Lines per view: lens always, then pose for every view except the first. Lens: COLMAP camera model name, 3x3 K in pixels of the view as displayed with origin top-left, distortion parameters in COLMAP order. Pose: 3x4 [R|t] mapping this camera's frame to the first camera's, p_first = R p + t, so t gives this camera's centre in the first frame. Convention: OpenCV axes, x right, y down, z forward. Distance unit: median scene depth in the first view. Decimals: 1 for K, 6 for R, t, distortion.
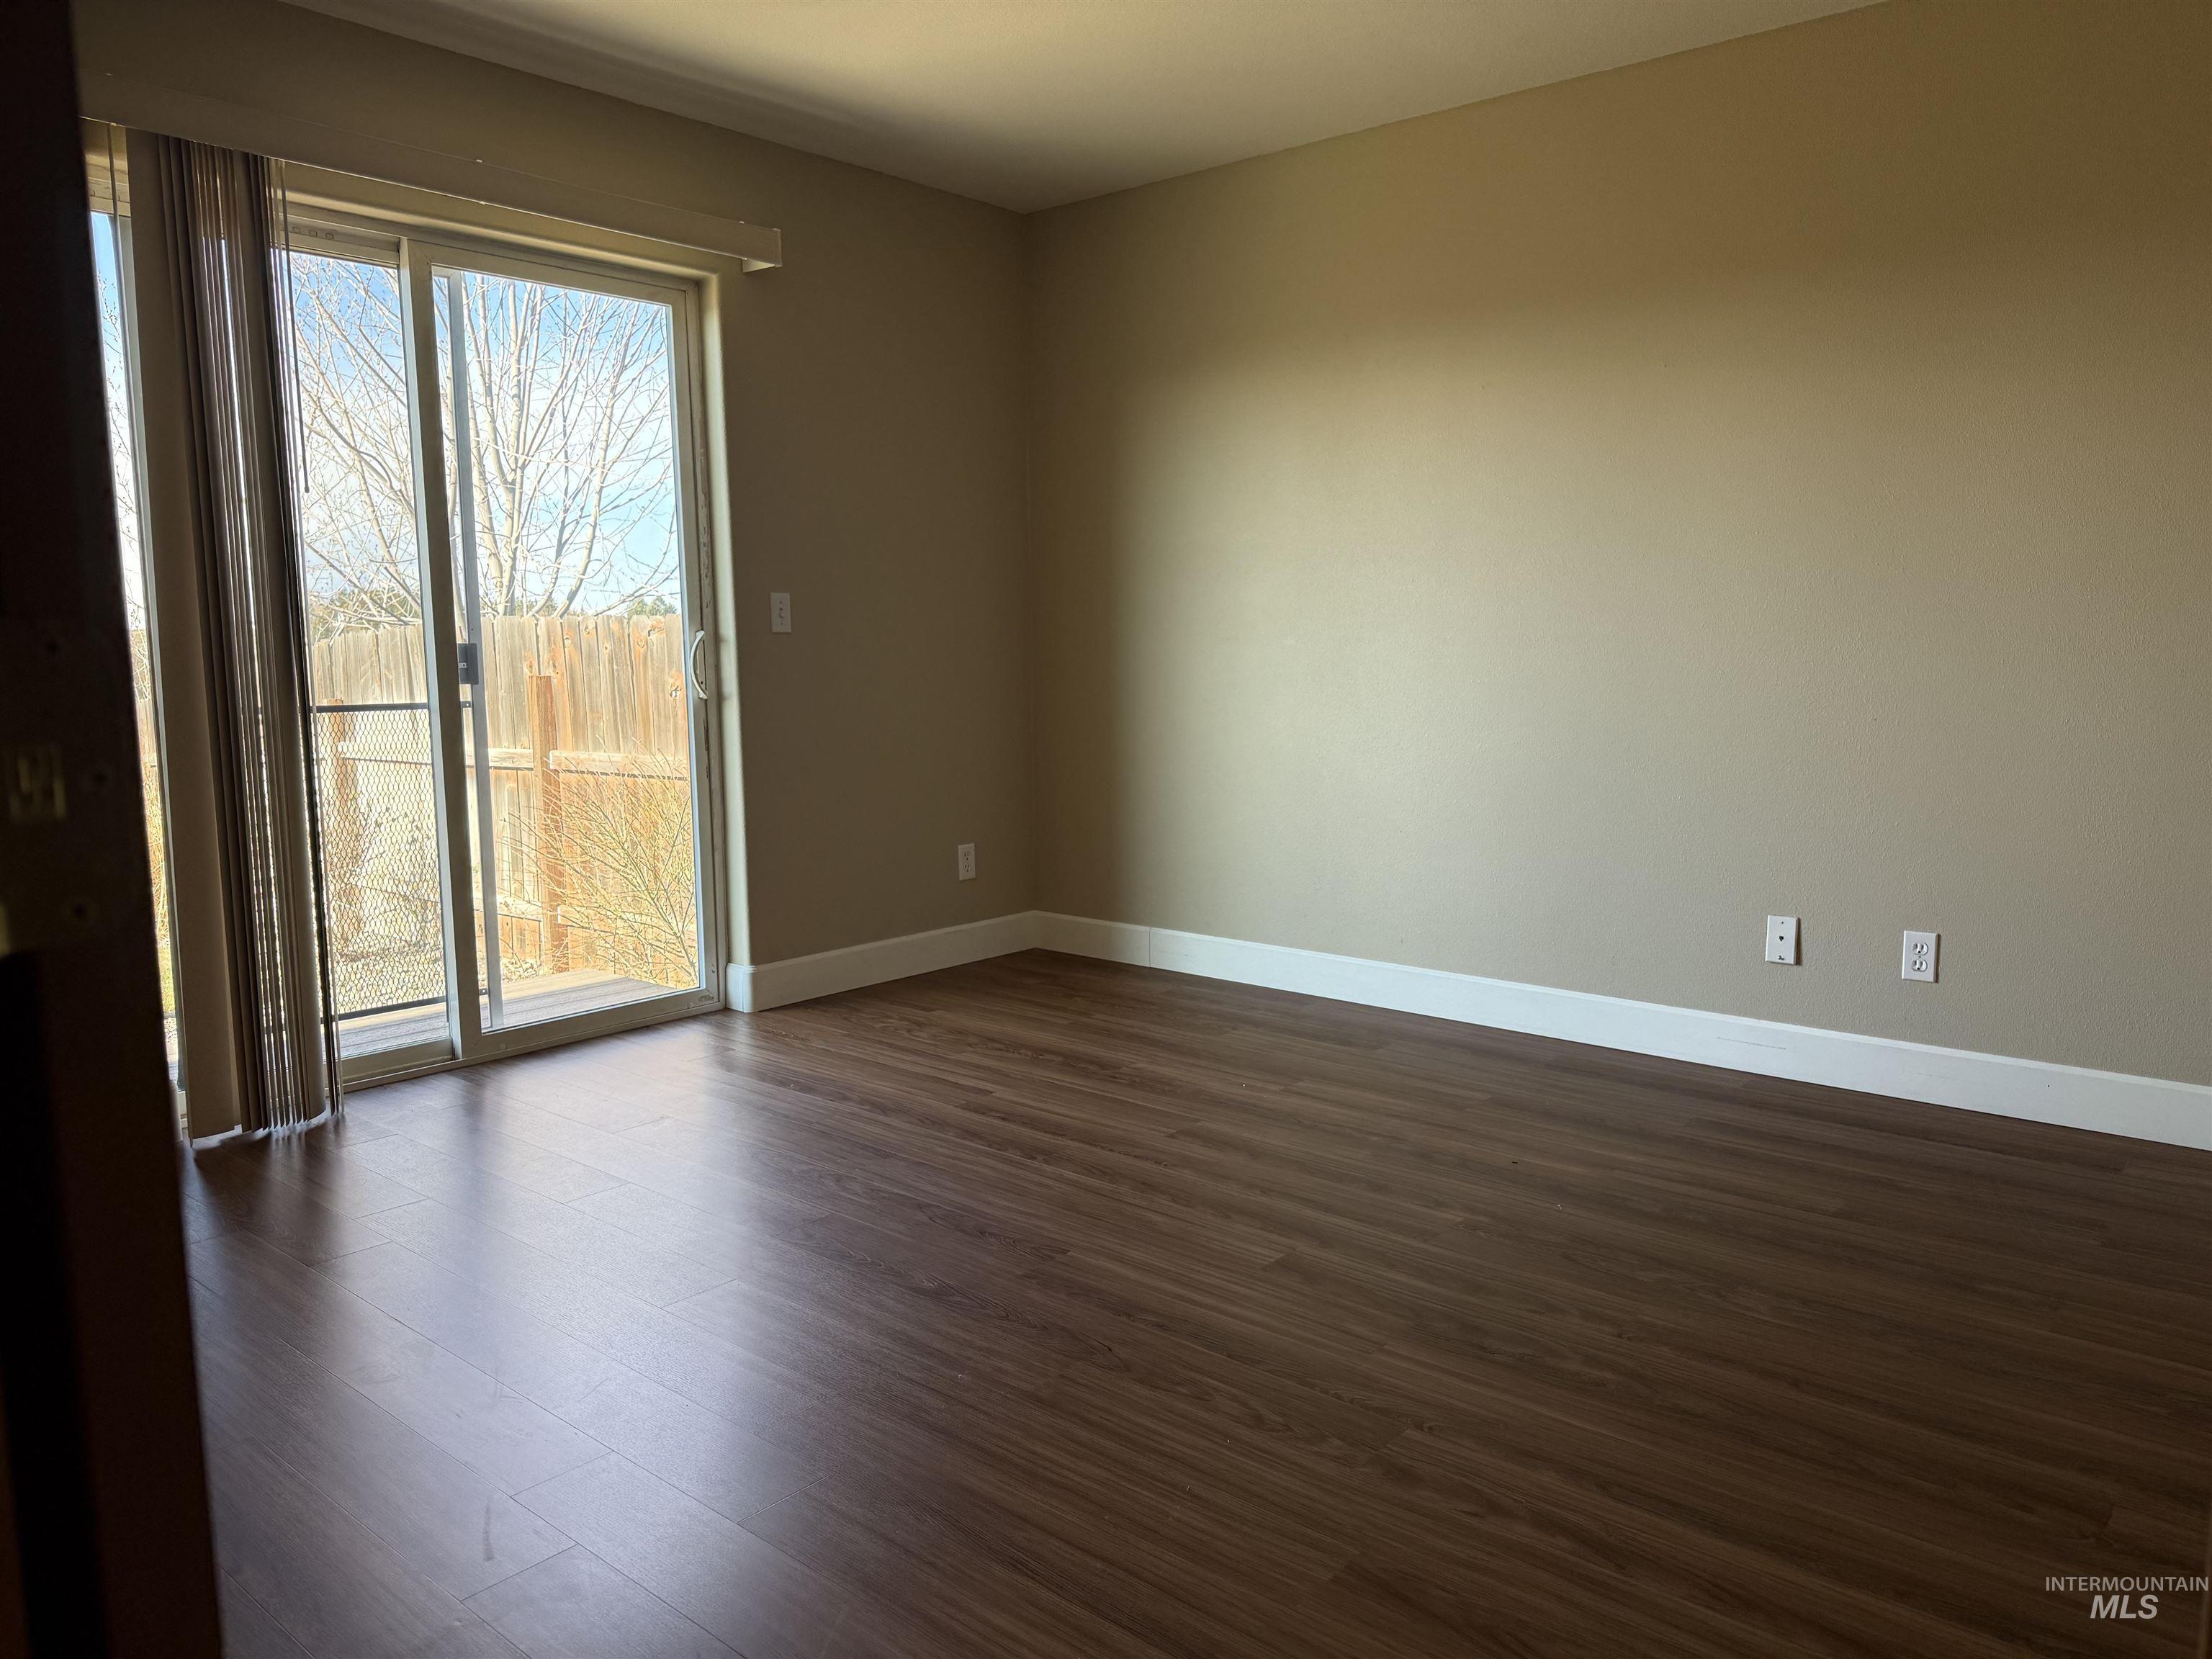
lens RADIAL K [[1531.5, 0, 1103.2], [0, 1531.5, 843.7], [0, 0, 1]] dist [0.110099, -0.161103]
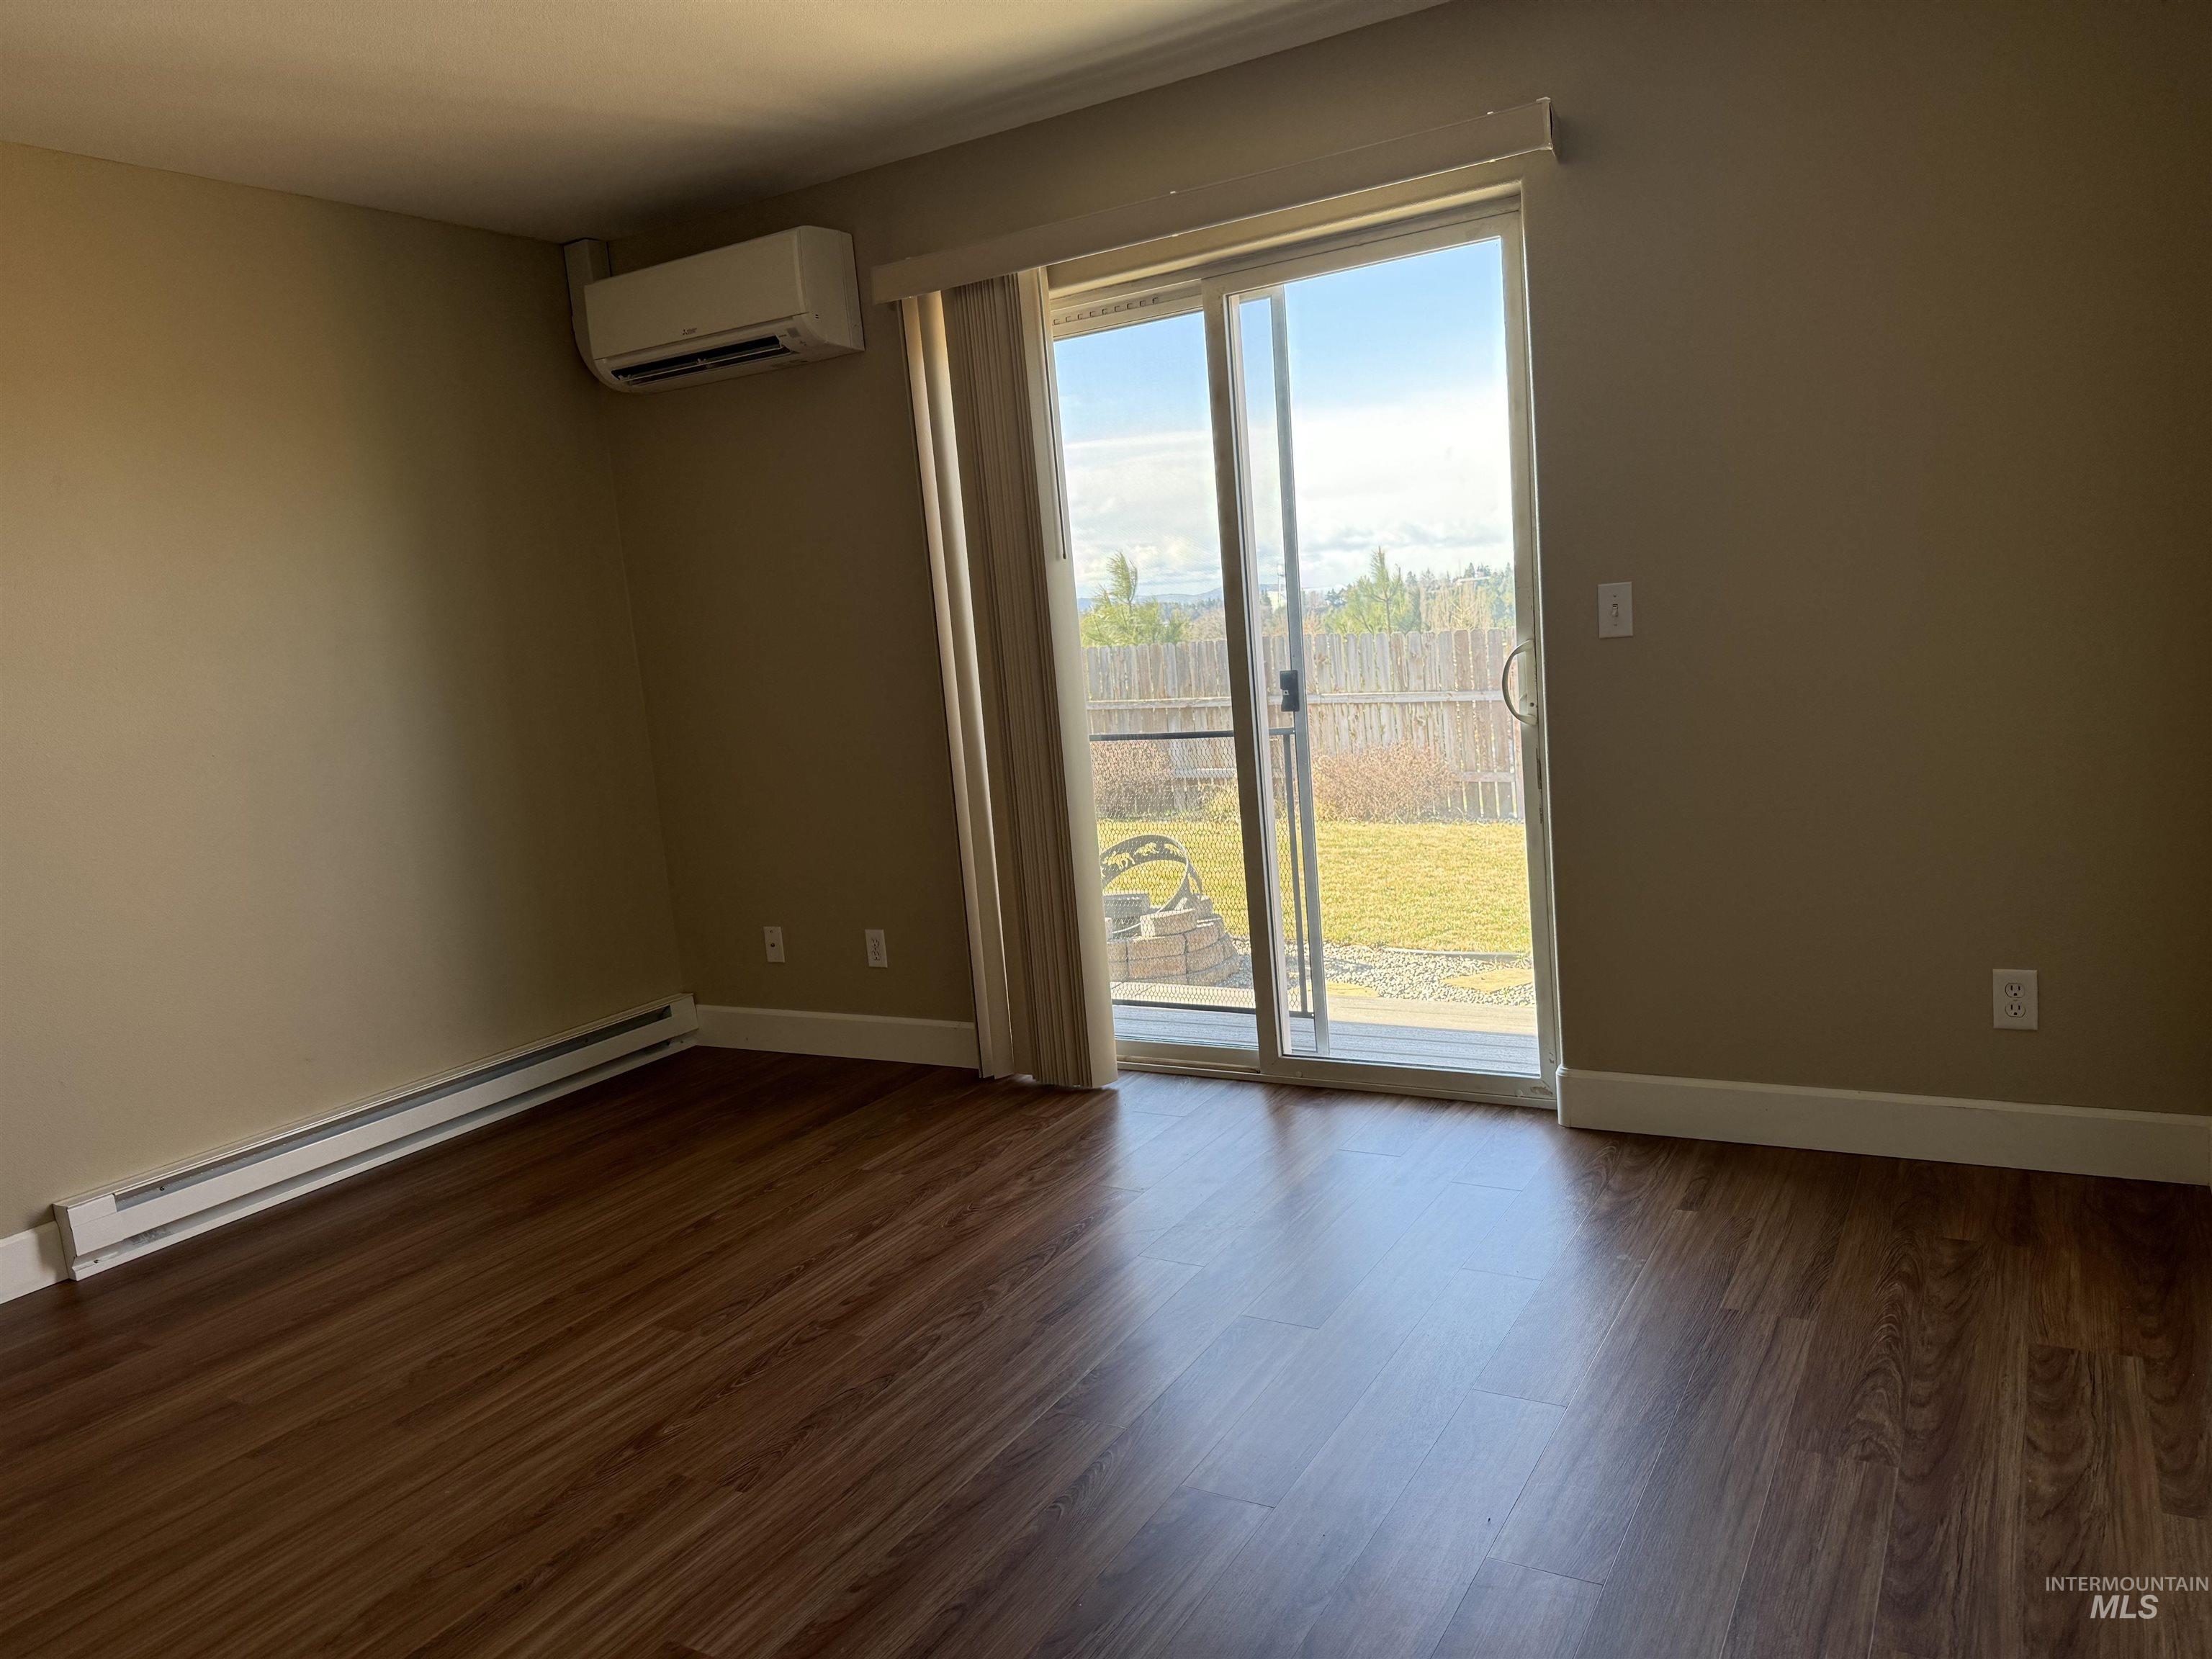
lens RADIAL K [[1531.5, 0, 1103.2], [0, 1531.5, 843.7], [0, 0, 1]] dist [0.110099, -0.161103]
pose [[0.169803, 0.135091, -0.976175, 0.586421], [-0.042497, 0.990642, 0.129701, -0.150755], [0.984561, 0.019461, 0.173955, 0.767871]]
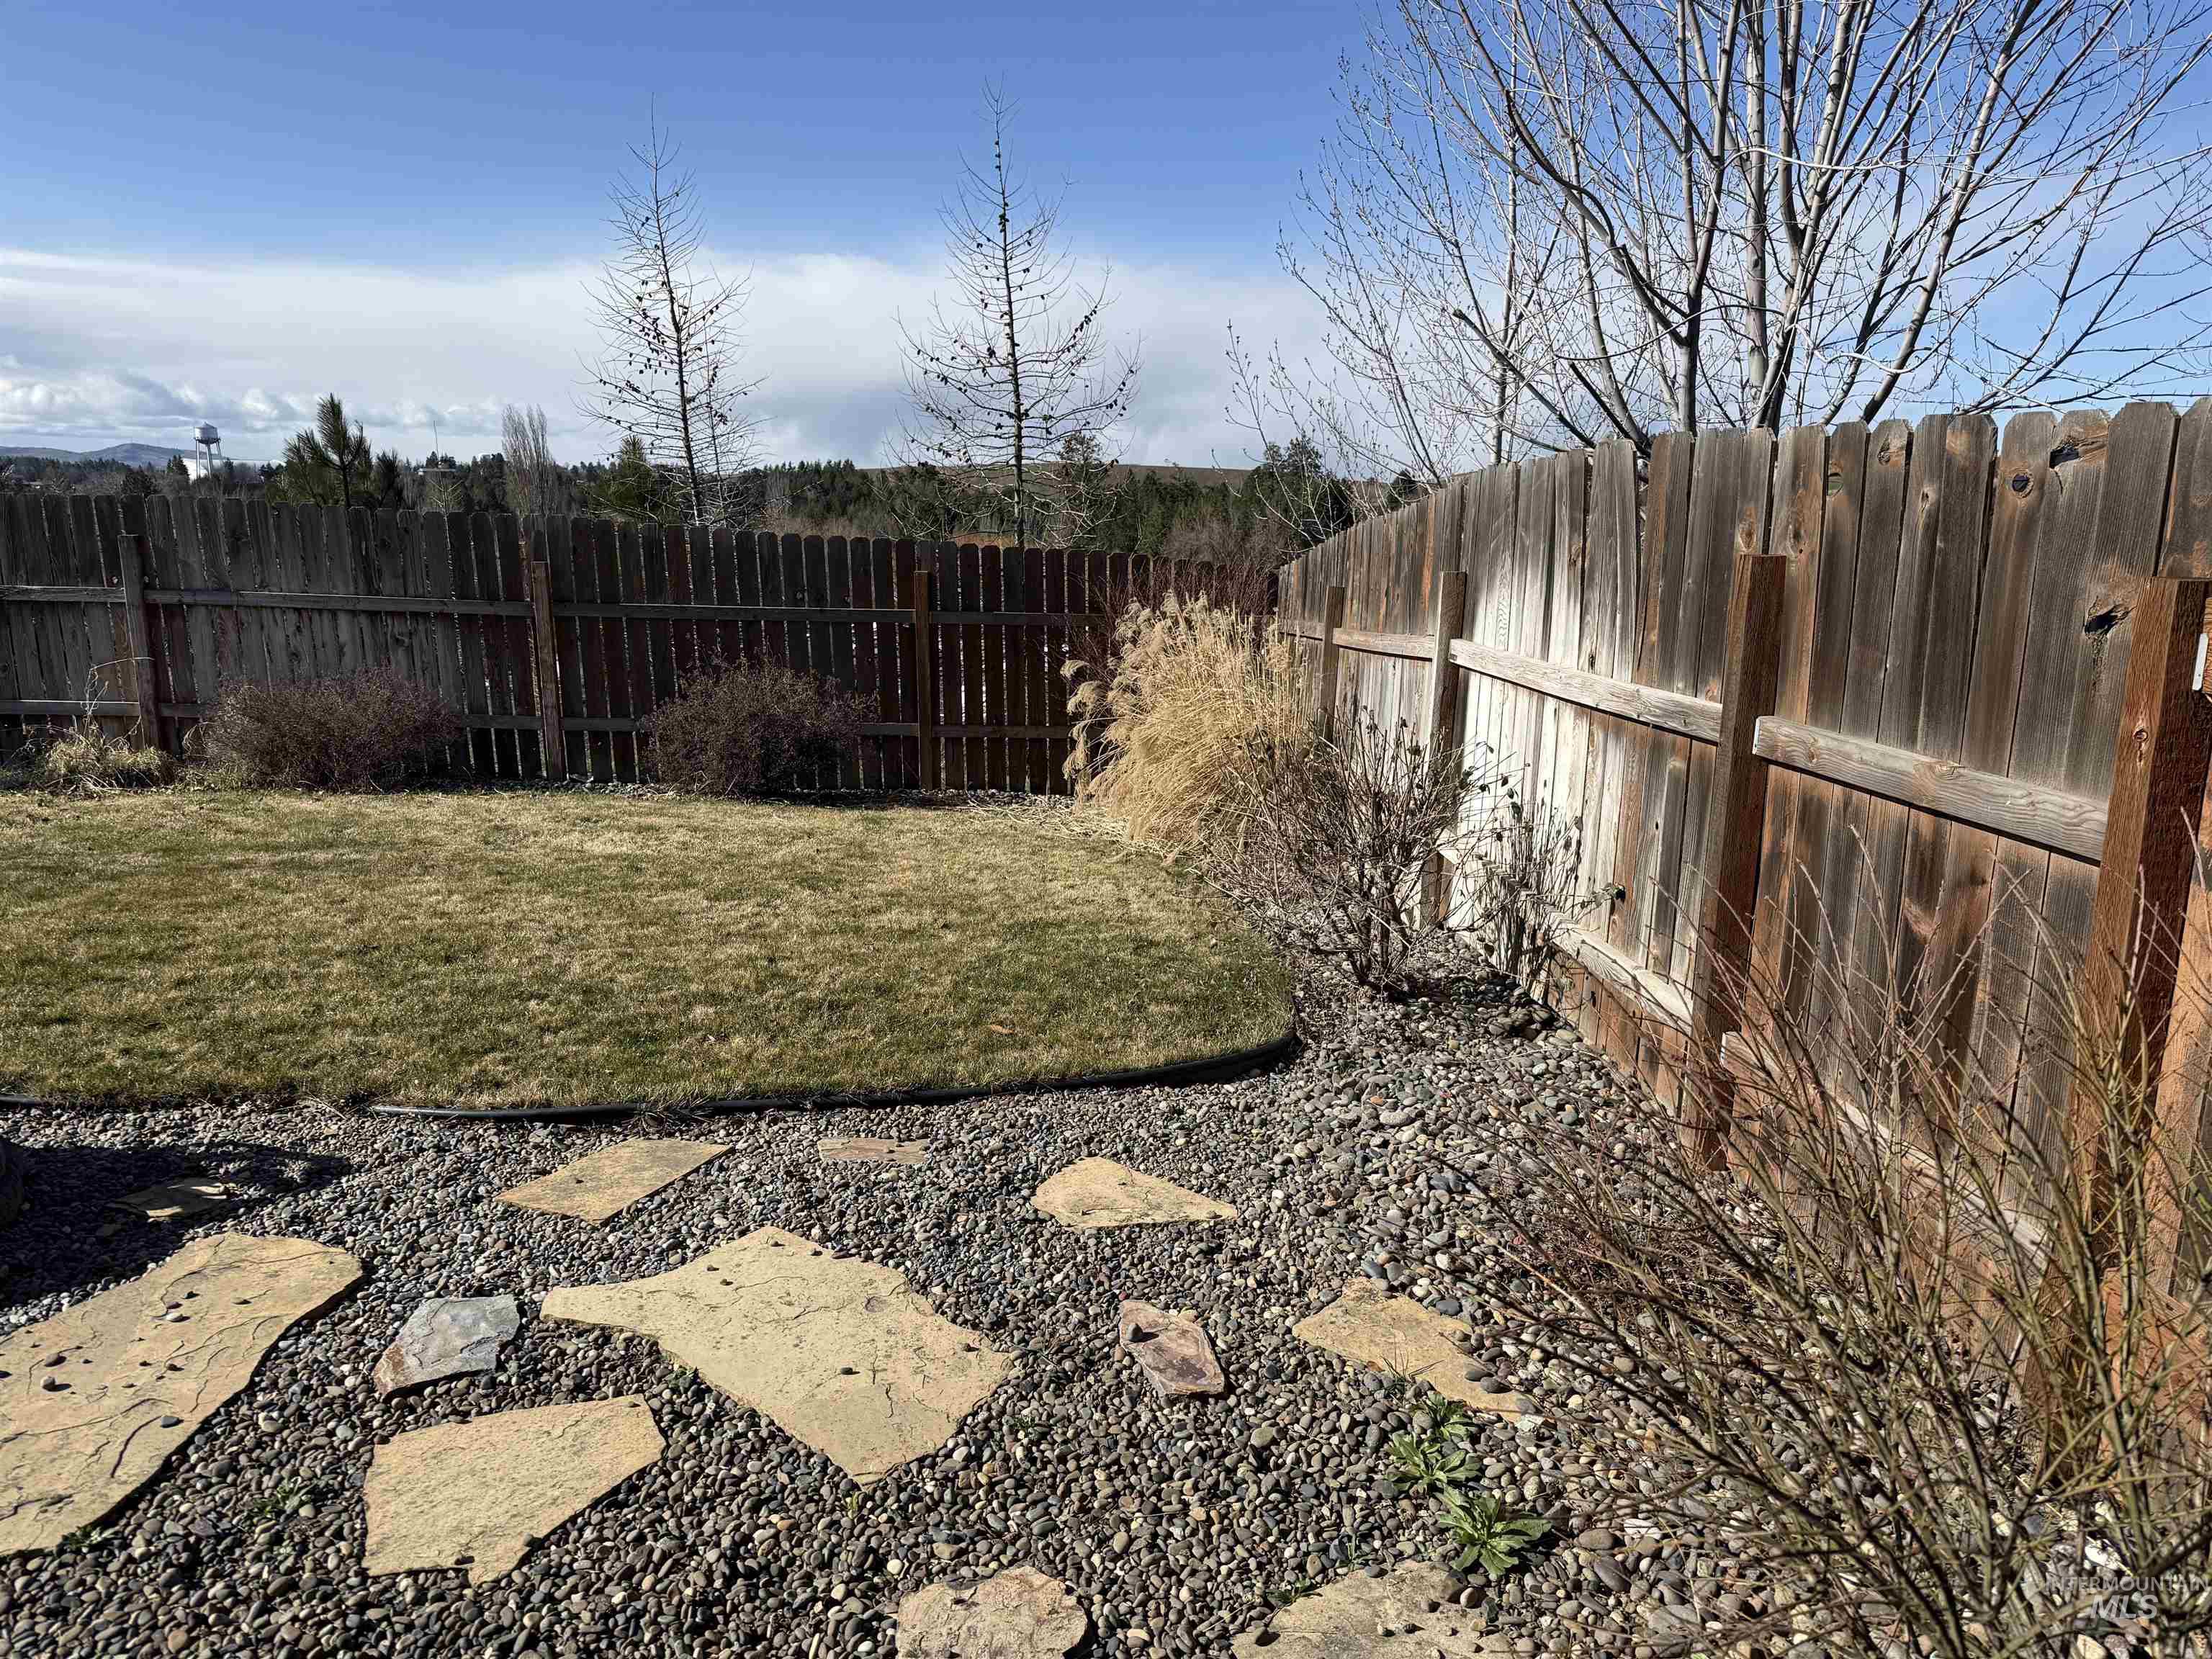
lens RADIAL K [[1531.5, 0, 1103.2], [0, 1531.5, 843.7], [0, 0, 1]] dist [0.110099, -0.161103]
pose [[0.715511, 0.171315, -0.677270, -0.367984], [-0.104924, 0.984822, 0.138261, -0.142849], [0.690677, -0.027865, 0.722627, 1.110052]]
